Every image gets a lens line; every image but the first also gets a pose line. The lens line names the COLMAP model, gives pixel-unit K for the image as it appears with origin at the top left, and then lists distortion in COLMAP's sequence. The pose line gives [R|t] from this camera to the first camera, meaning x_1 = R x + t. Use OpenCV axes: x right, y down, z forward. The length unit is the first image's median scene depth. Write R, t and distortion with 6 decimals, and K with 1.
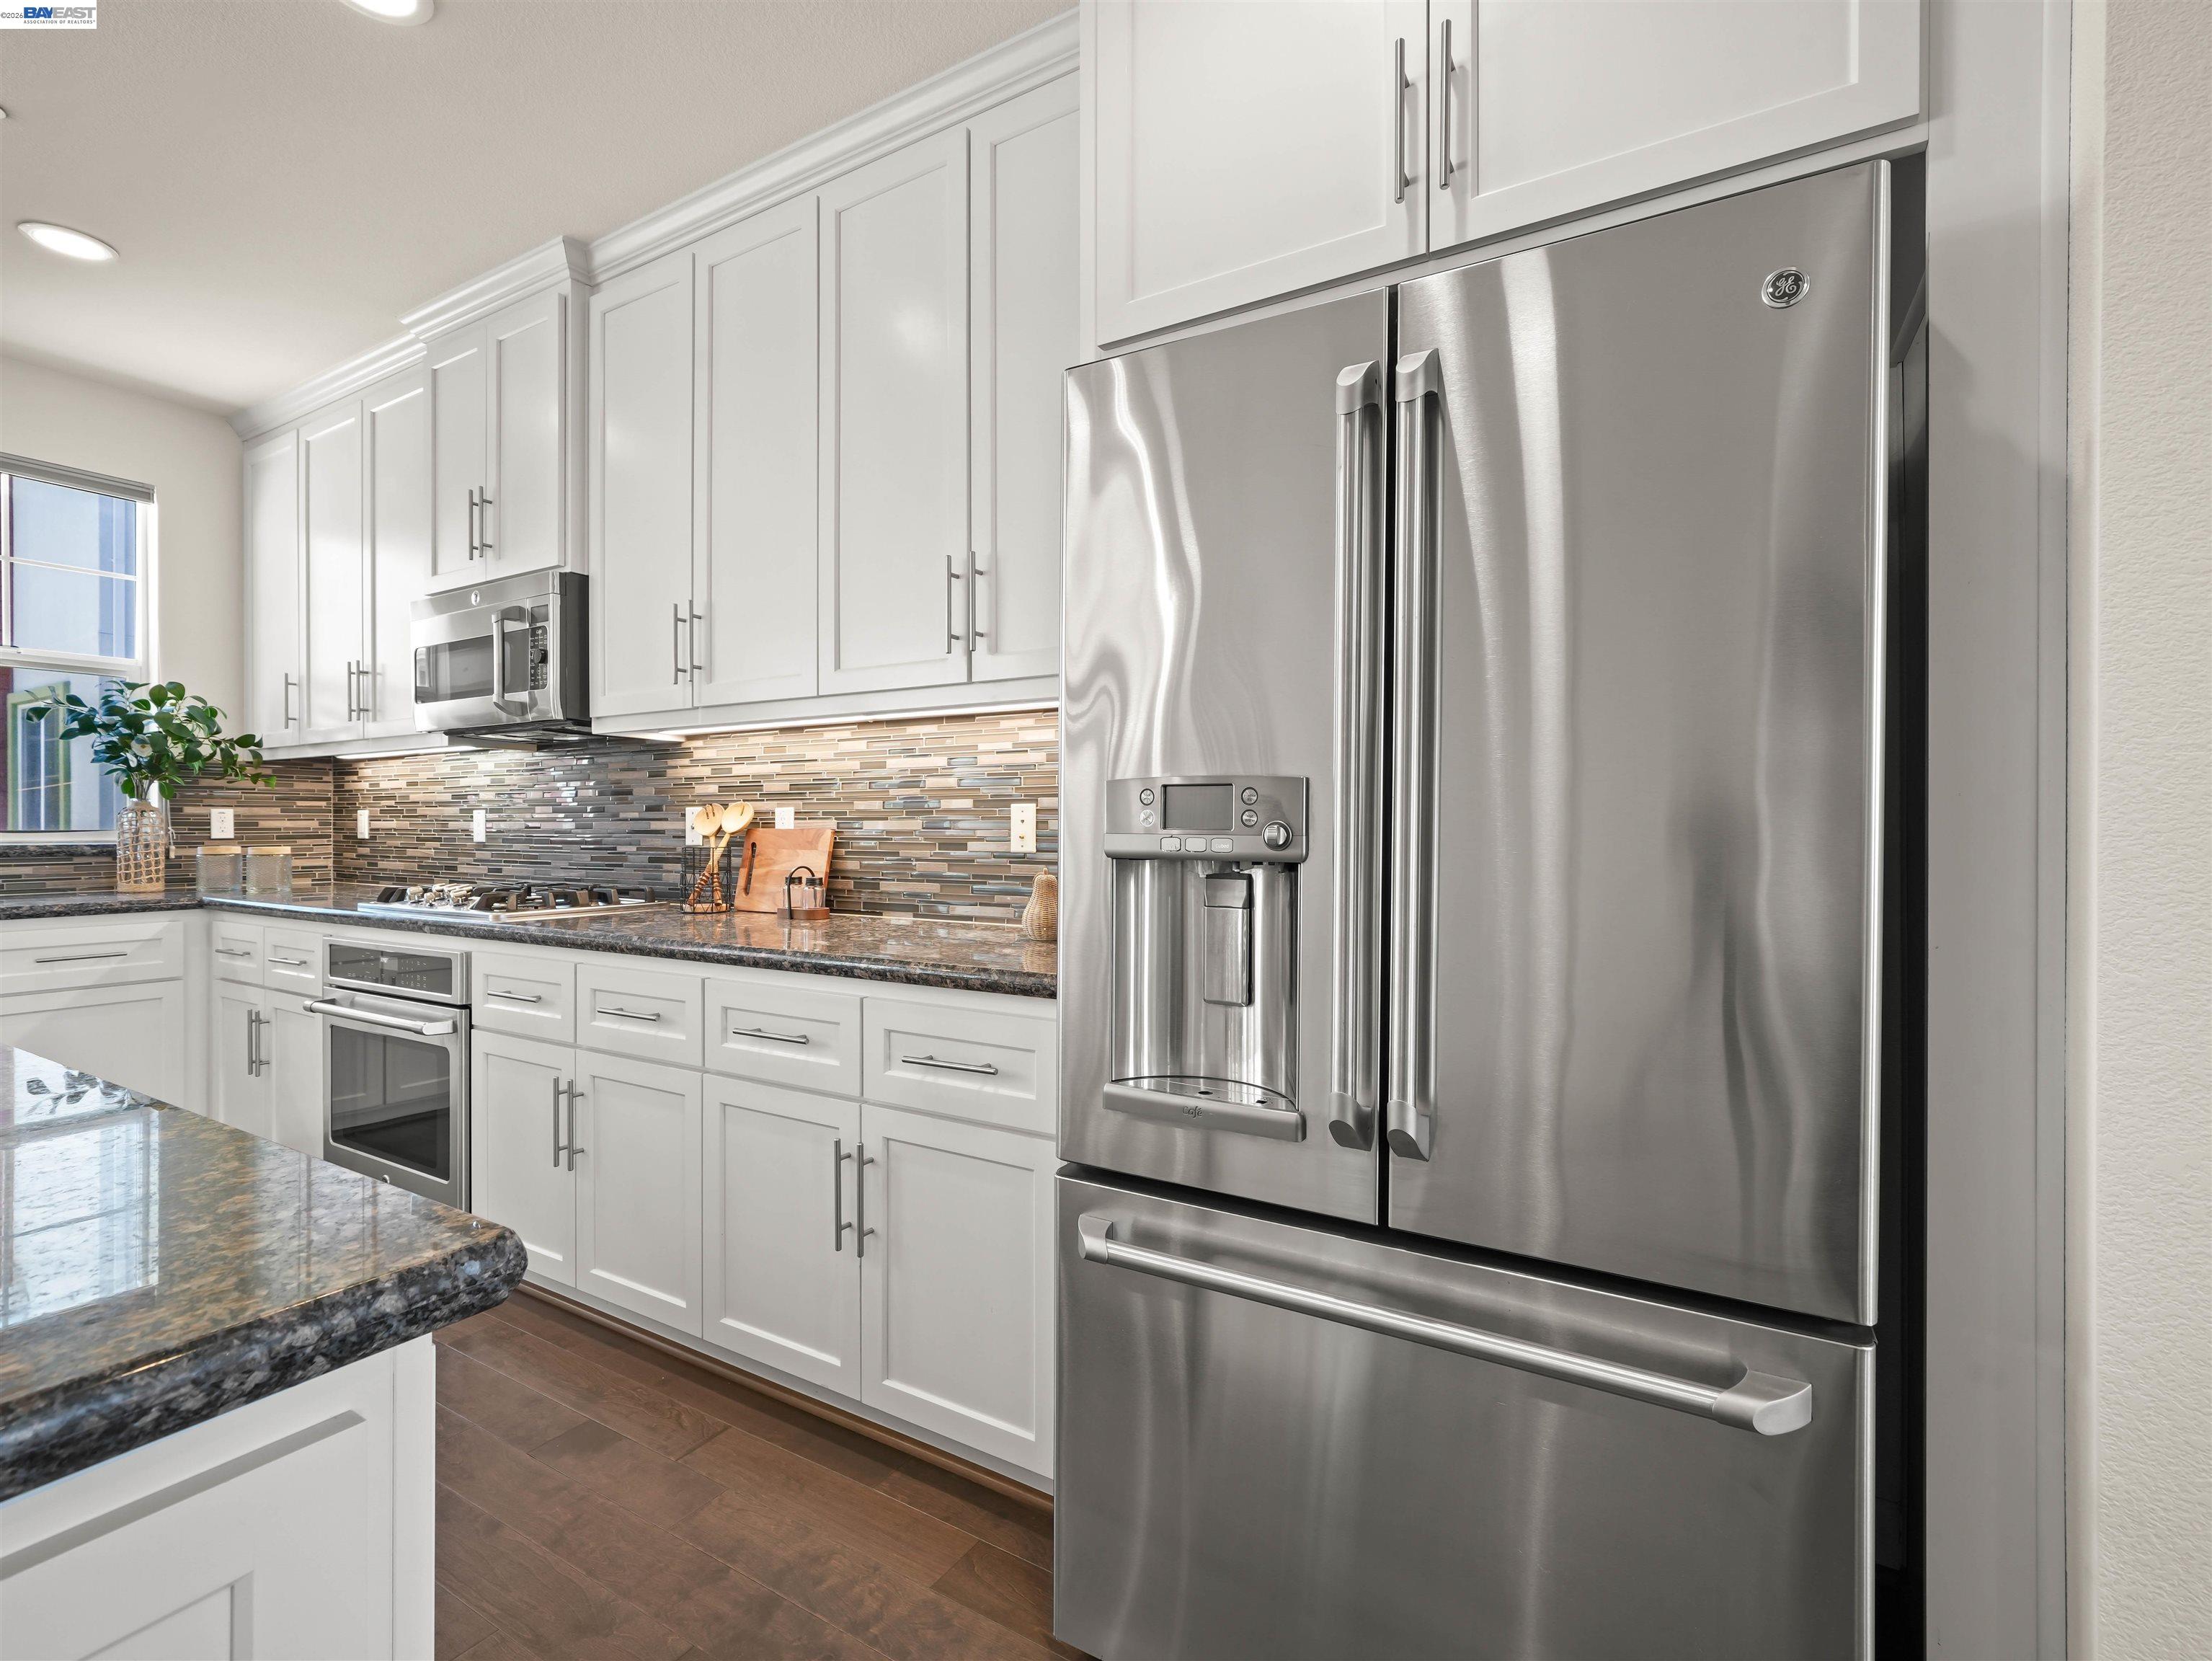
lens RADIAL K [[897.2, 0, 1118.2], [0, 897.2, 839.6], [0, 0, 1]] dist [0.000359, -0.000163]
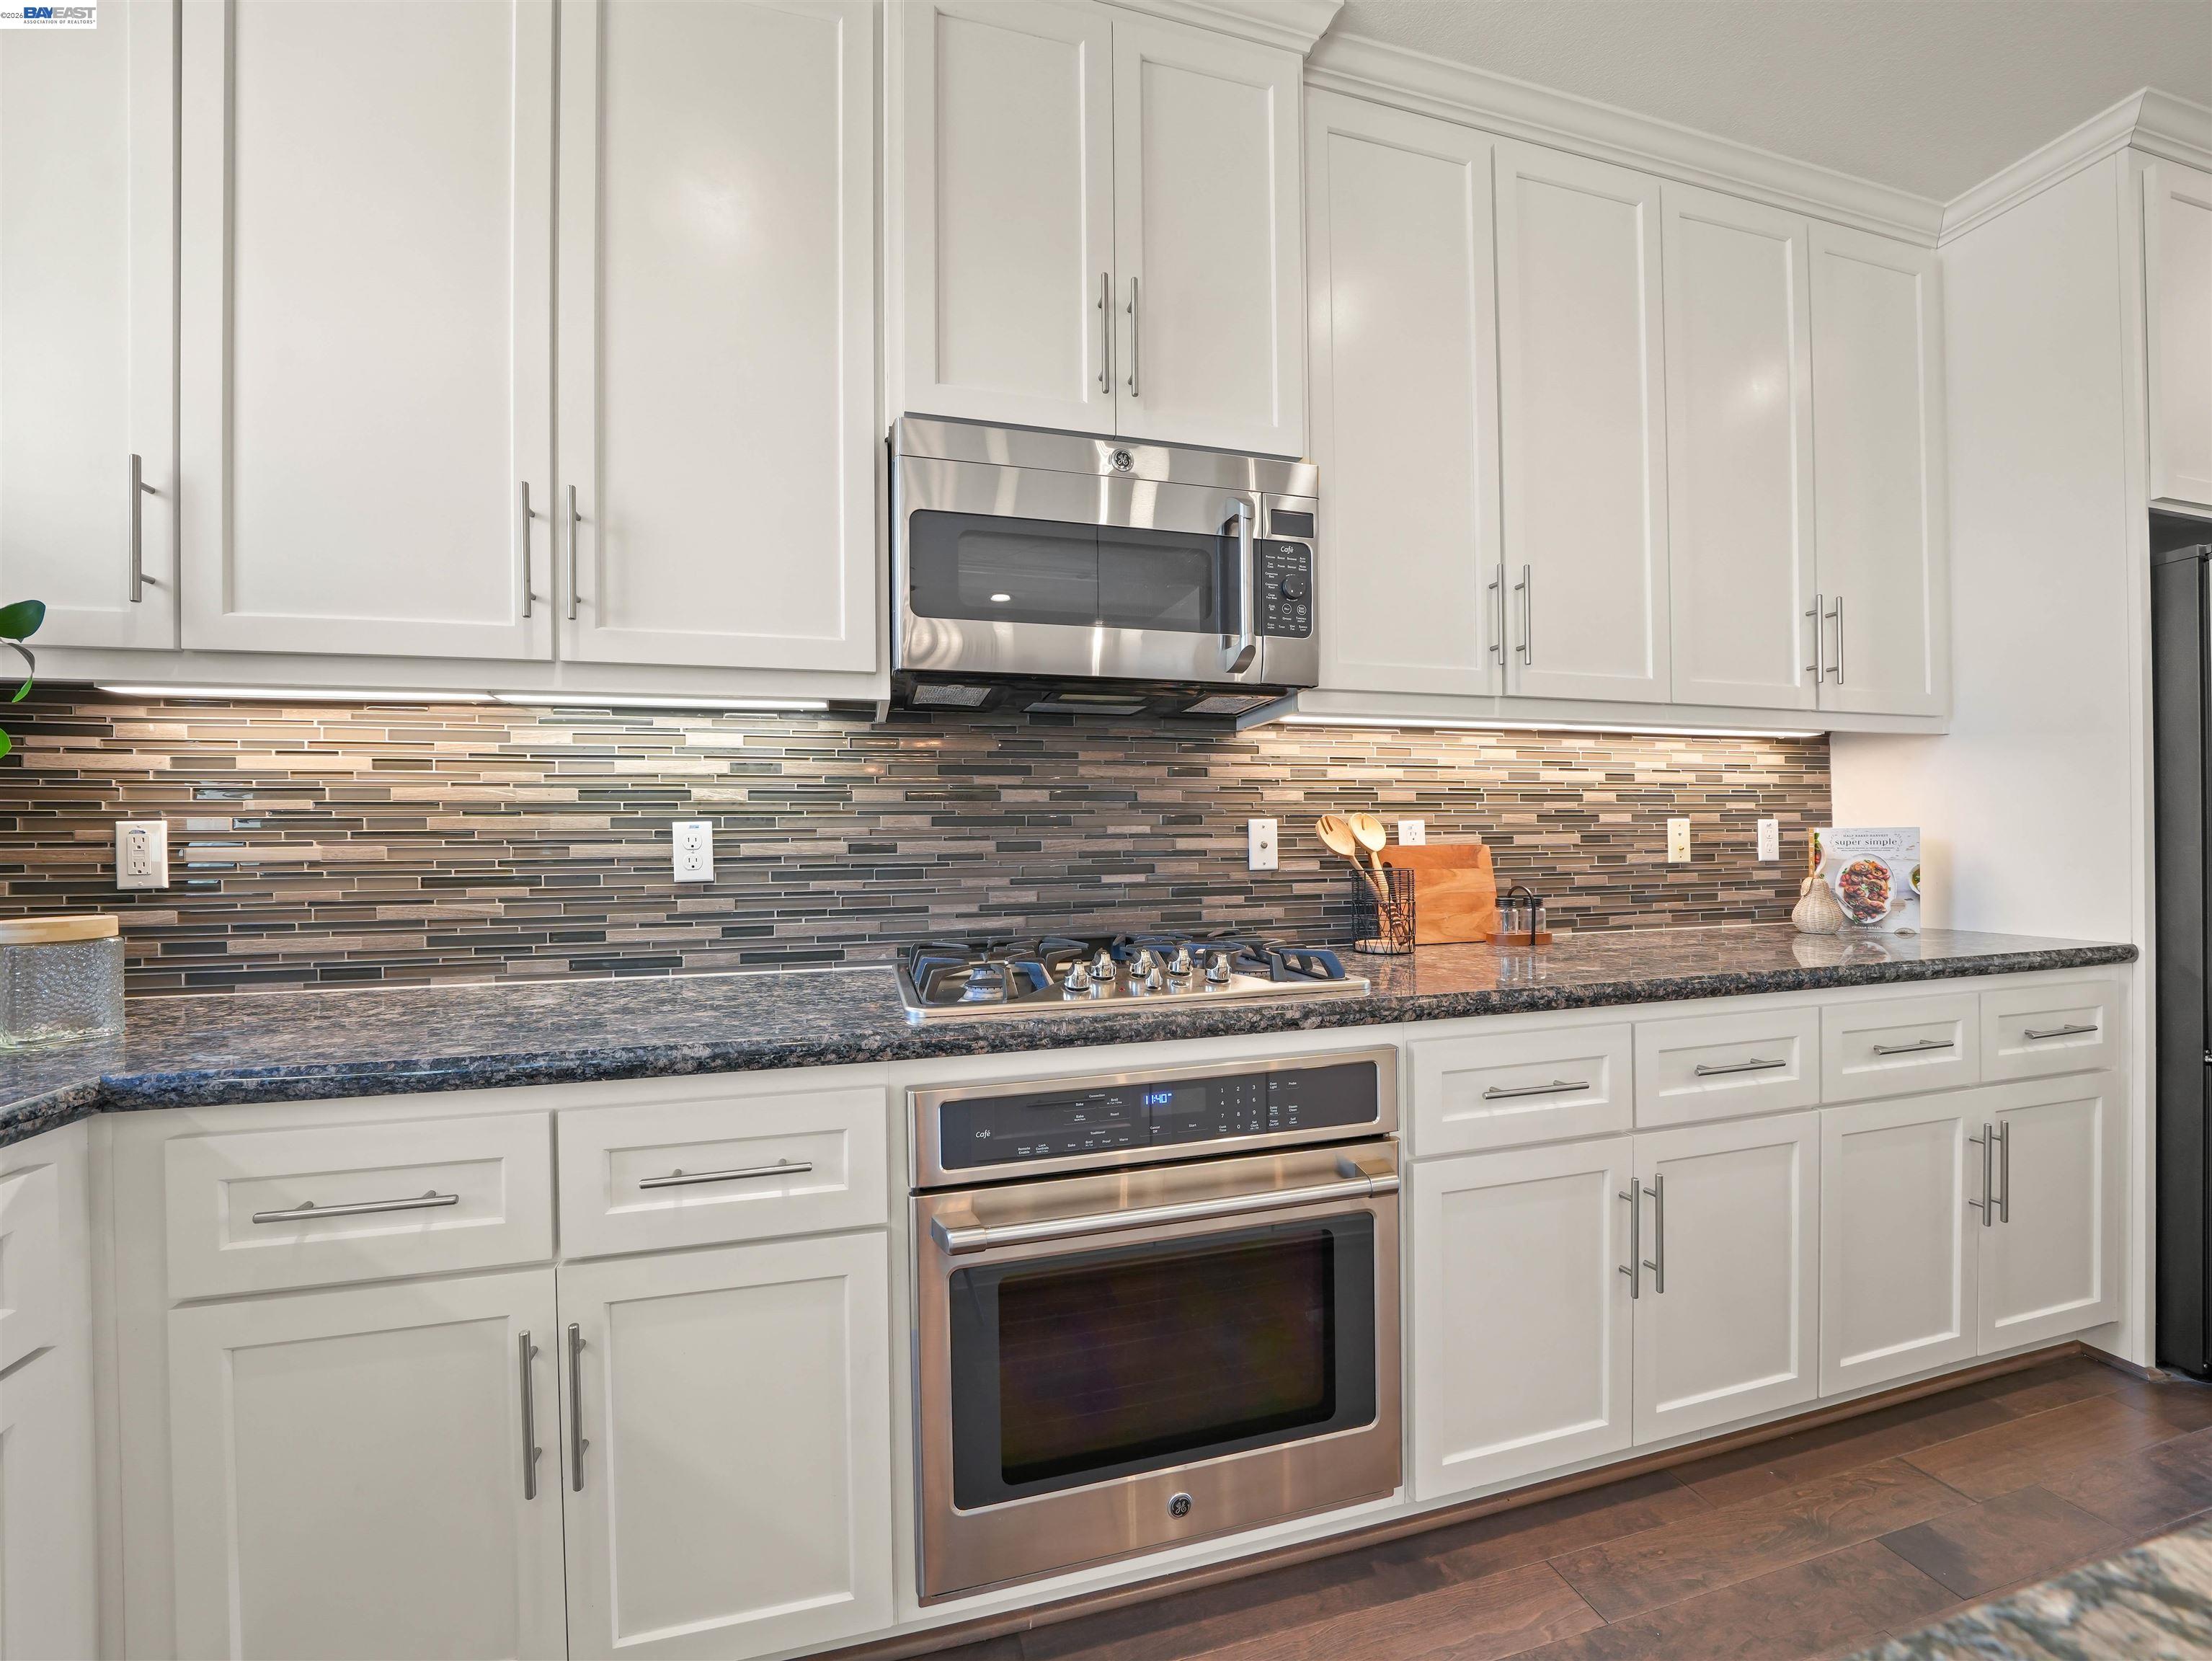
lens RADIAL K [[867.7, 0, 1109.1], [0, 867.7, 826.9], [0, 0, 1]] dist [-0.009590, 0.000027]
pose [[0.725417, 0.007150, 0.688272, -1.128381], [0.024413, 0.999050, -0.036109, -0.006658], [-0.687876, 0.042997, 0.724553, 0.594384]]
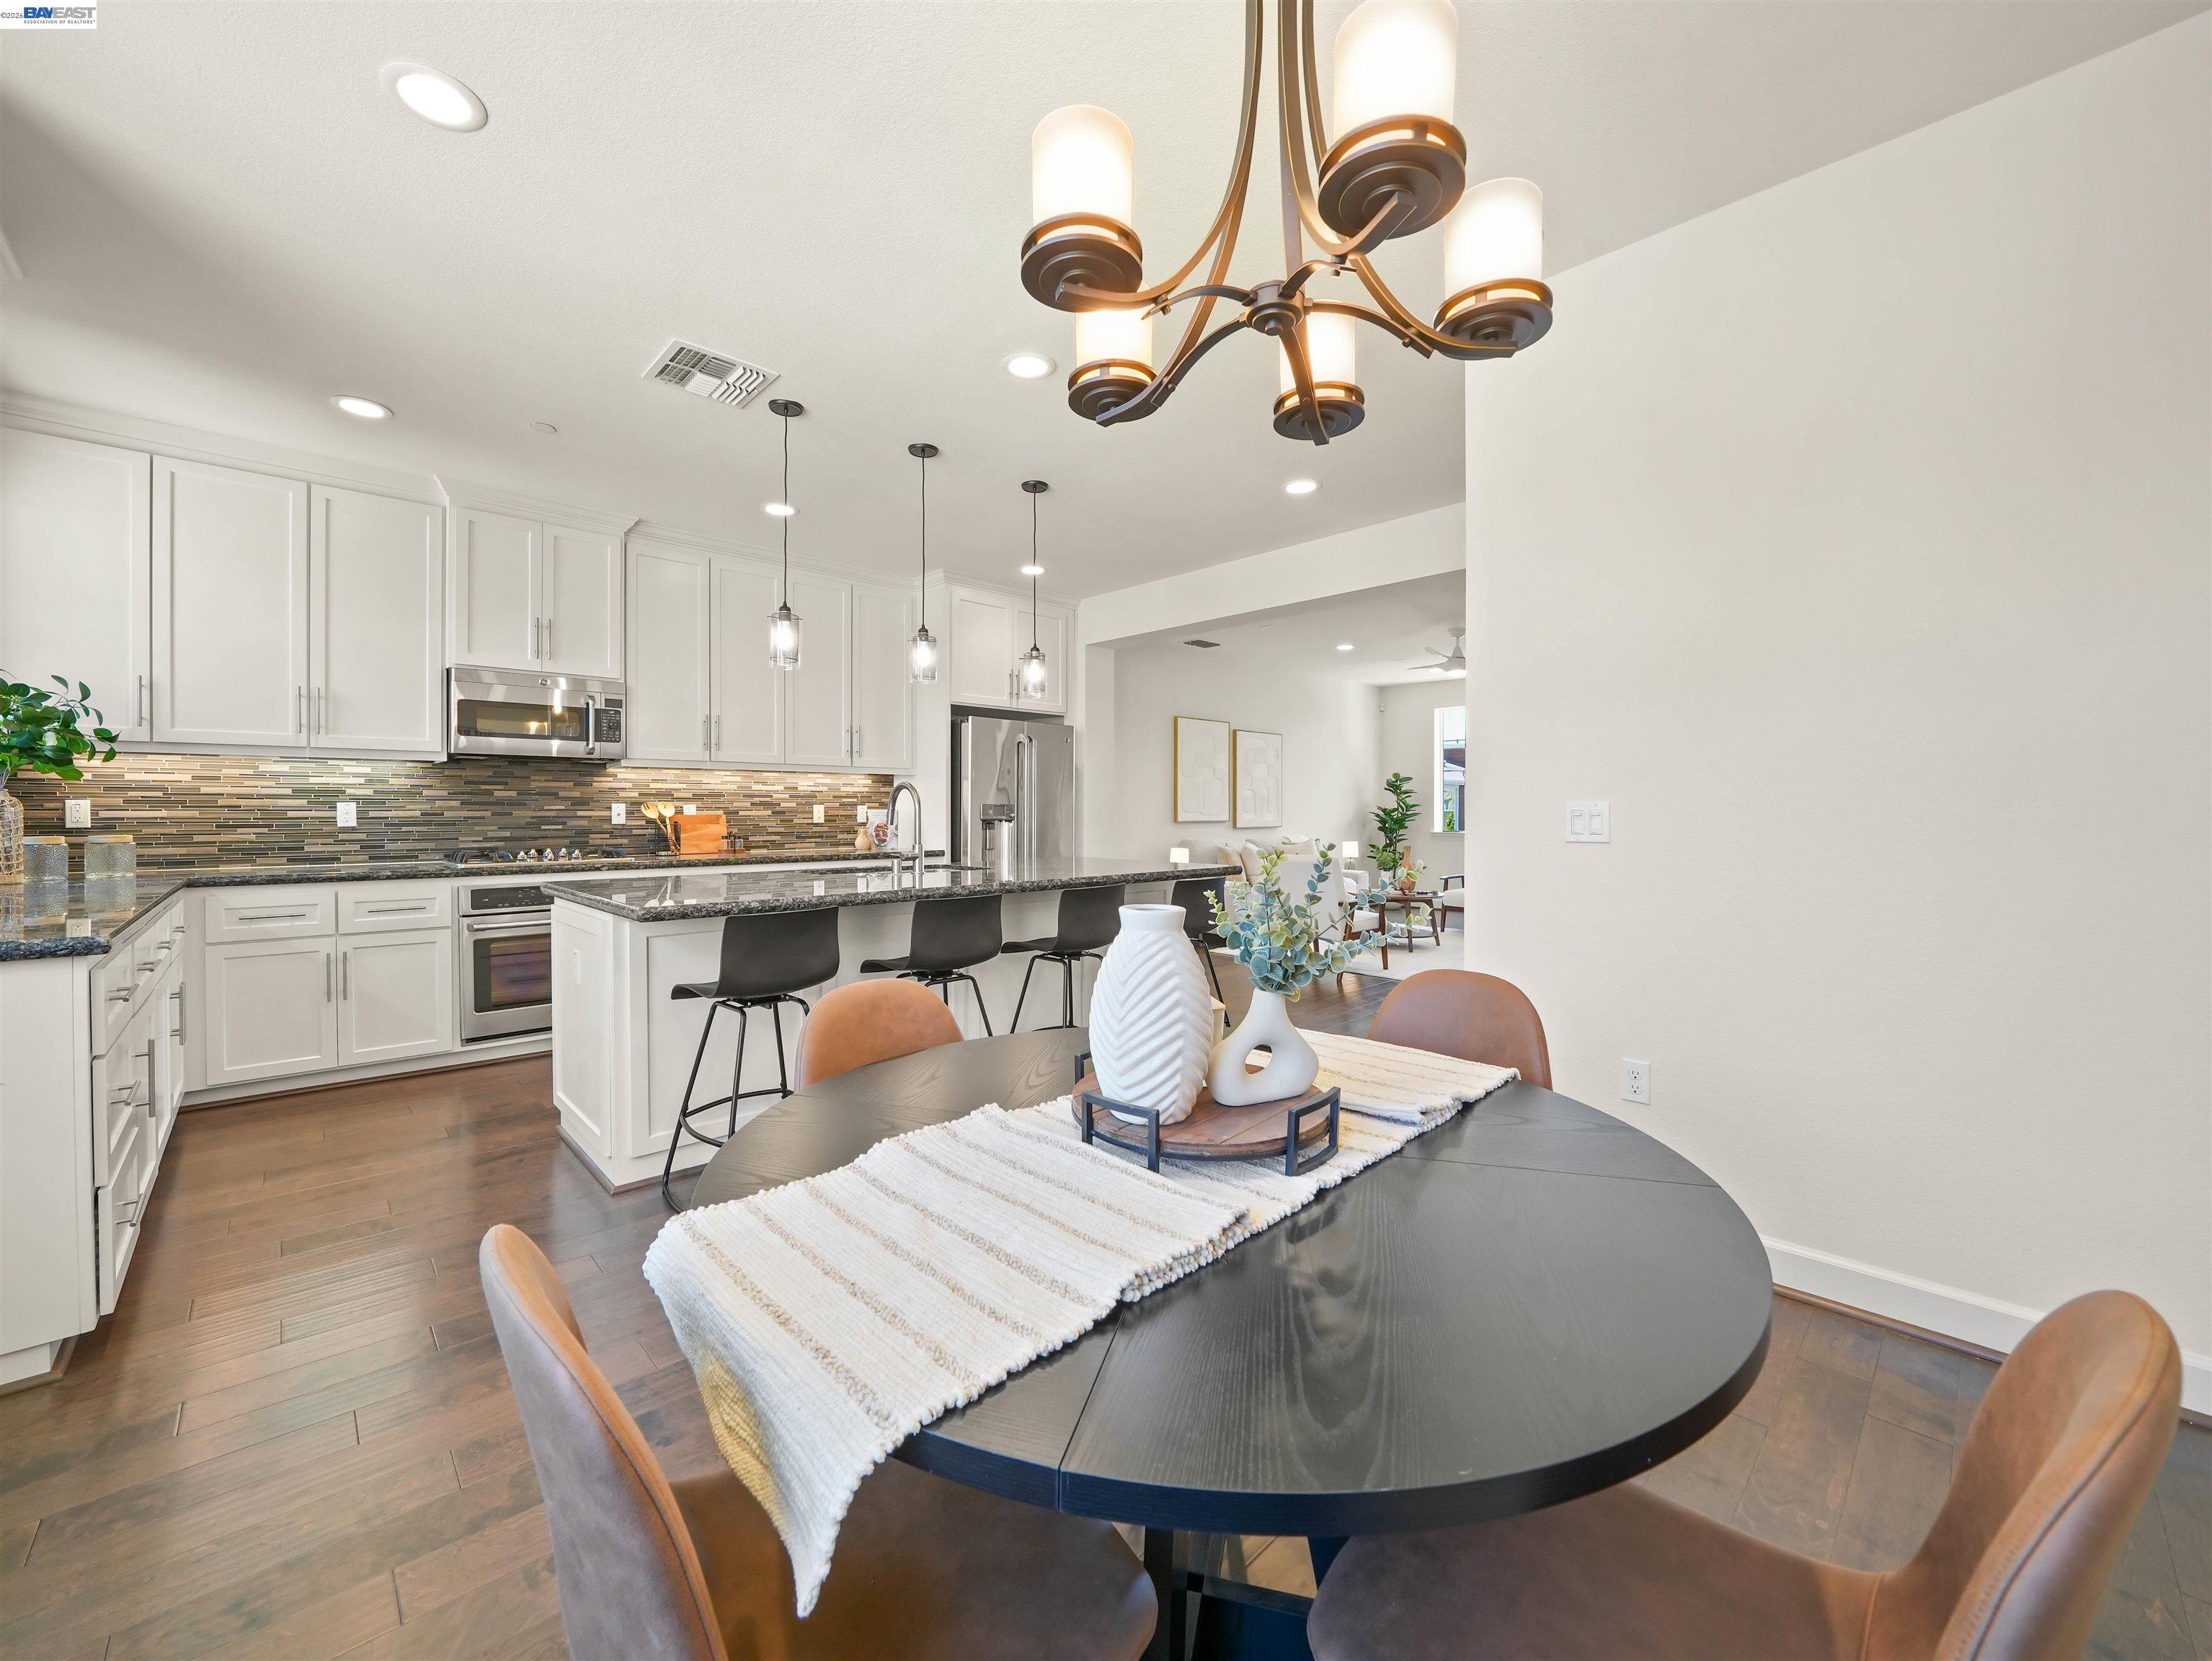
lens RADIAL K [[867.7, 0, 1073.3], [0, 867.7, 812.6], [0, 0, 1]] dist [-0.009590, 0.000027]
pose [[0.340166, 0.001185, 0.940365, -1.952640], [0.020261, 0.999758, -0.008589, 0.017945], [-0.940147, 0.021975, 0.340059, -0.532897]]
